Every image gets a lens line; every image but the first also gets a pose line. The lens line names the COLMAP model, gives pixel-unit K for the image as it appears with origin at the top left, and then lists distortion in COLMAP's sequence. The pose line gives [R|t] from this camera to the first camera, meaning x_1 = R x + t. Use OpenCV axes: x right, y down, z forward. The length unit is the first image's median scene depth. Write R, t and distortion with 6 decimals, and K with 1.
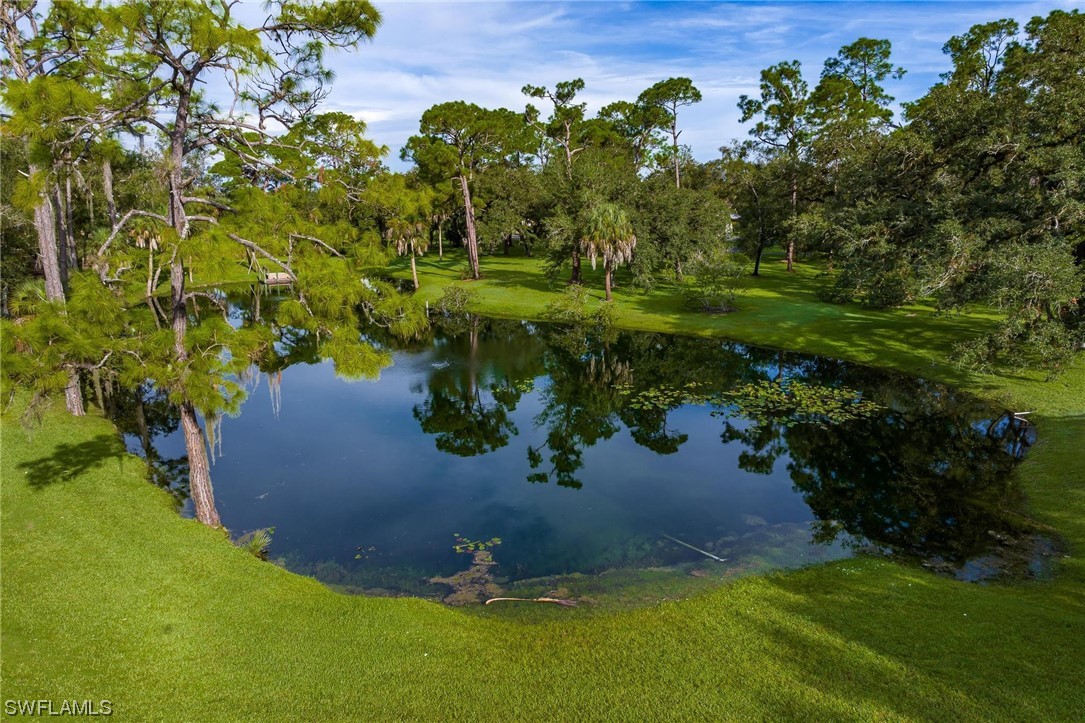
lens RADIAL K [[748.8, 0, 539.4], [0, 748.8, 399.2], [0, 0, 1]] dist [-0.024643, 0.001999]
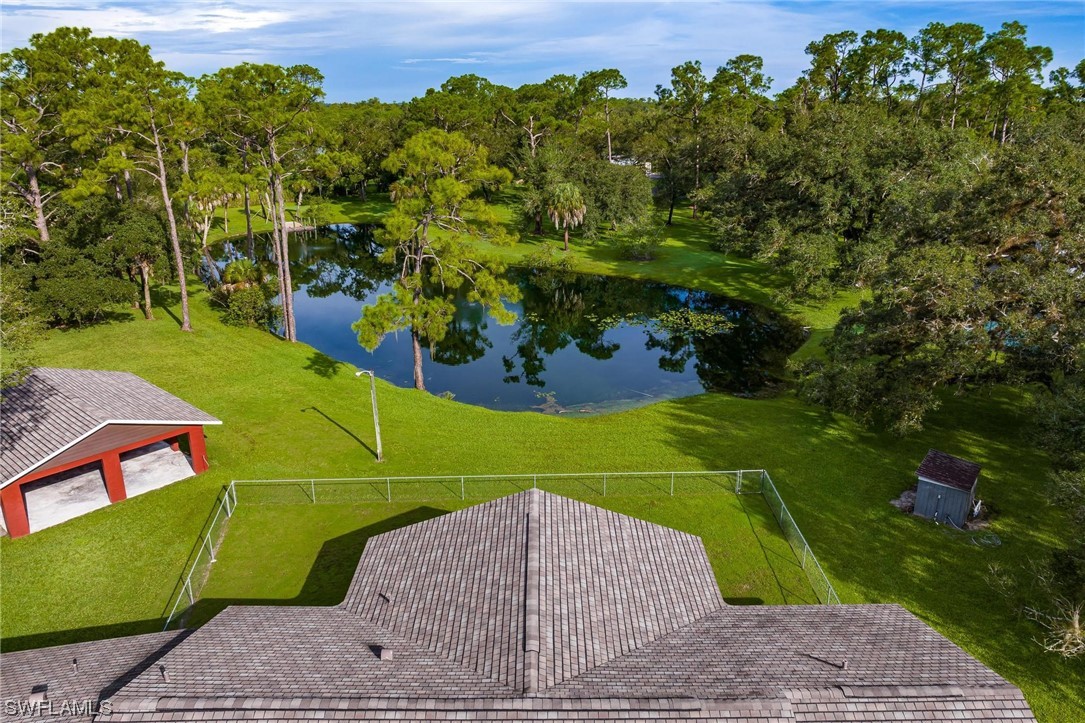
lens RADIAL K [[751.6, 0, 542.5], [0, 751.6, 361.5], [0, 0, 1]] dist [-0.024585, 0.002468]
pose [[0.993968, -0.030334, 0.105395, -0.107457], [0.023334, 0.997478, 0.067024, -0.018840], [-0.107162, -0.064160, 0.992169, -0.408691]]
